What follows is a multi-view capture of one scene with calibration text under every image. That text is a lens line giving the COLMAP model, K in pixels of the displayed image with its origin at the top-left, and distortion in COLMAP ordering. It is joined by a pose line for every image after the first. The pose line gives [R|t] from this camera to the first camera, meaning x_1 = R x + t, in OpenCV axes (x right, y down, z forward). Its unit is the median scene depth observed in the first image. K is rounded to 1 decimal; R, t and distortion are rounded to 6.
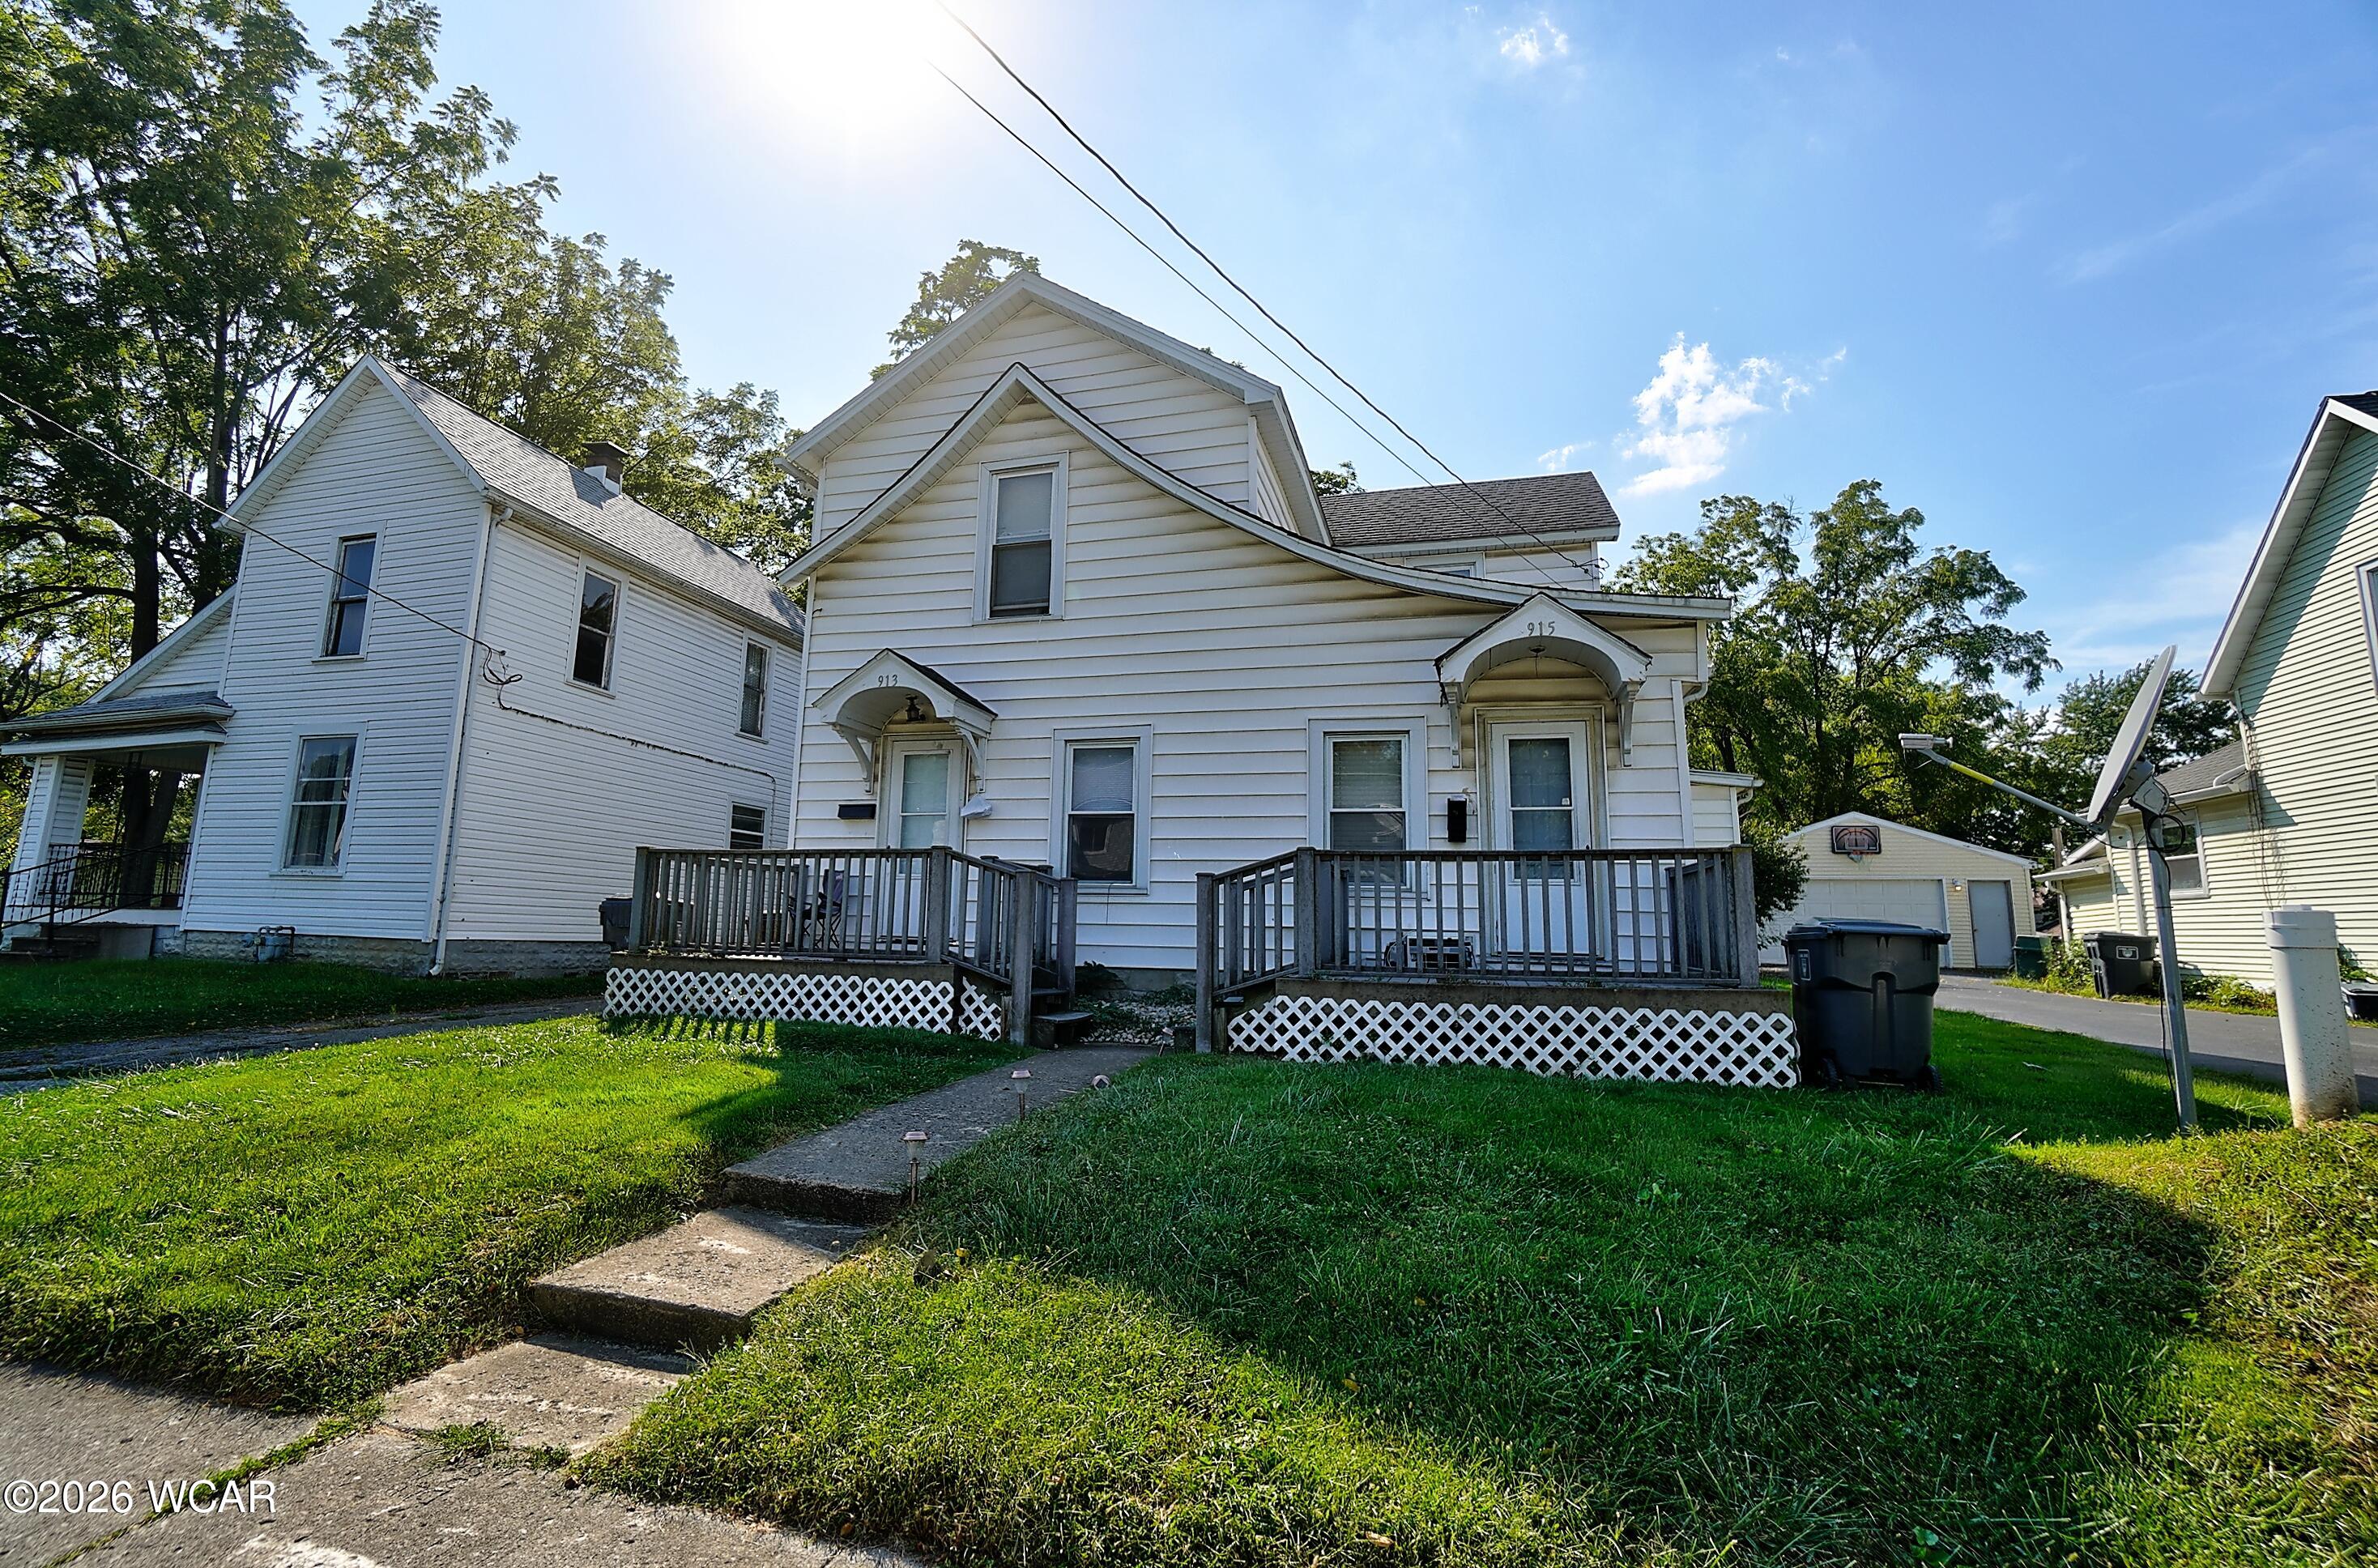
lens RADIAL K [[1054.4, 0, 1159.8], [0, 1054.4, 781.6], [0, 0, 1]] dist [-0.071373, 0.026560]
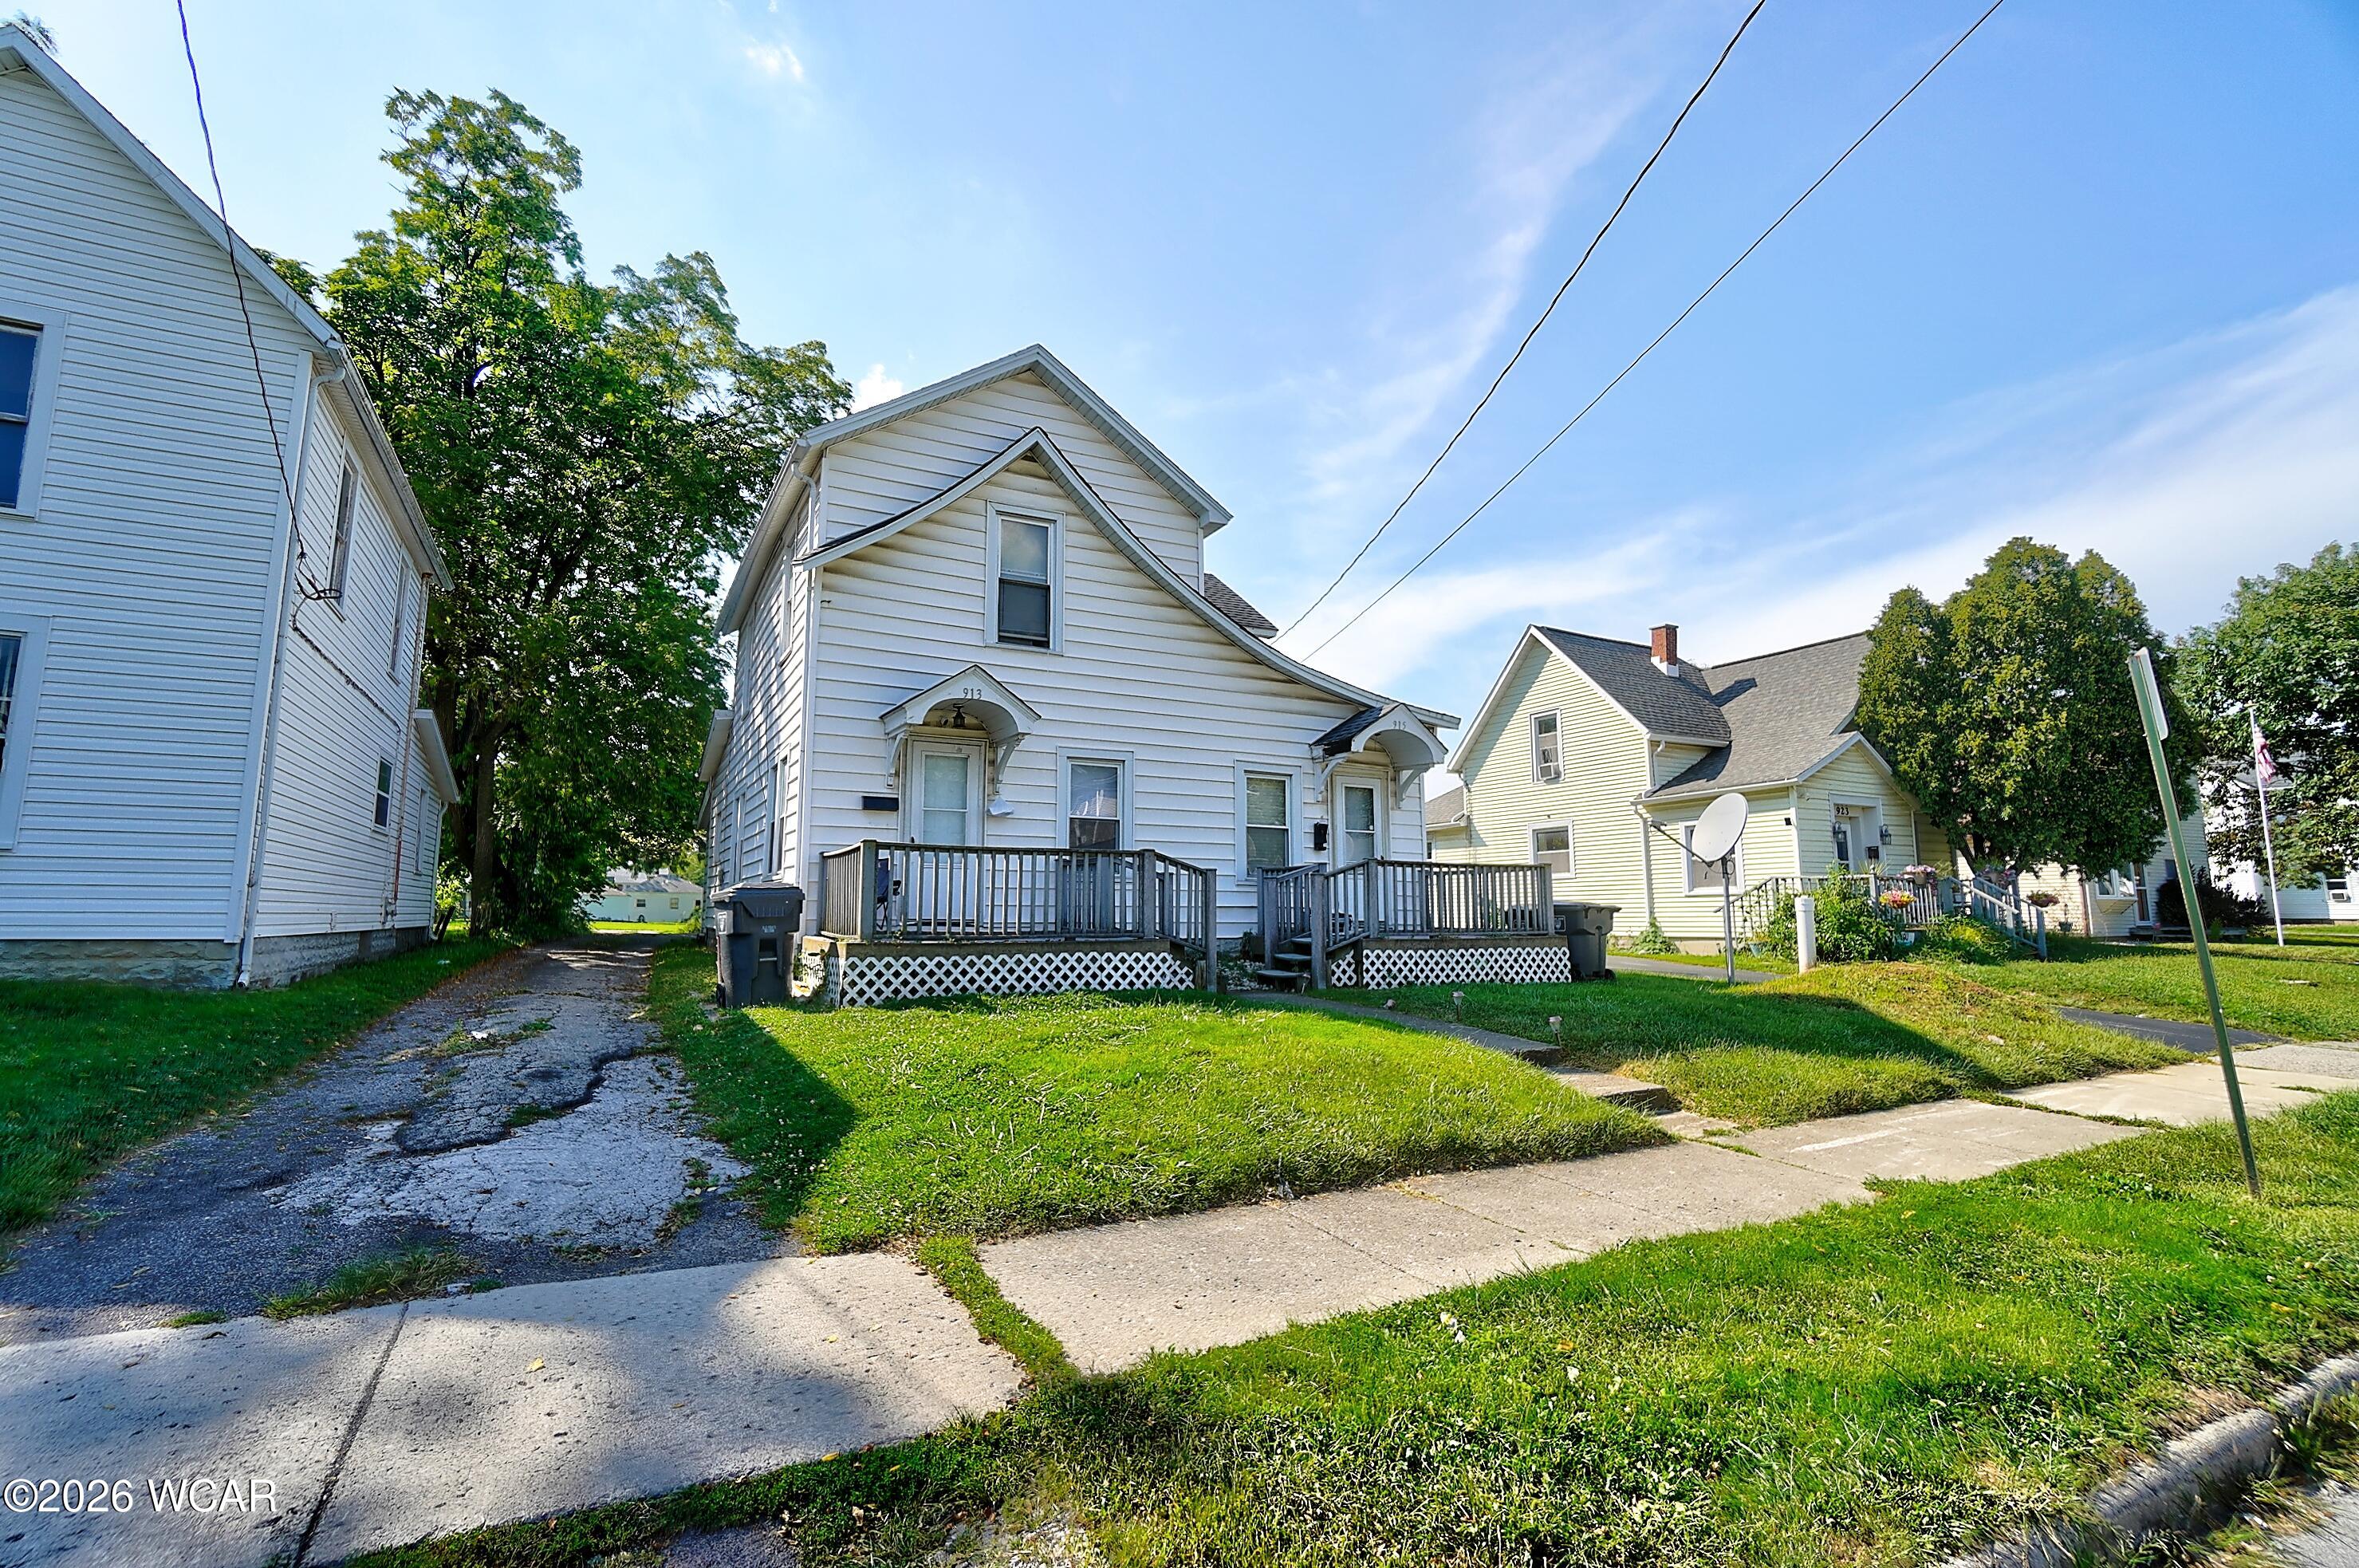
lens RADIAL K [[1029.8, 0, 1156.9], [0, 1029.8, 781.5], [0, 0, 1]] dist [-0.063567, 0.020663]
pose [[0.730632, 0.070033, 0.679170, -0.948605], [-0.084992, 0.996318, -0.011304, -0.006542], [-0.677461, -0.049464, 0.733894, 0.059281]]
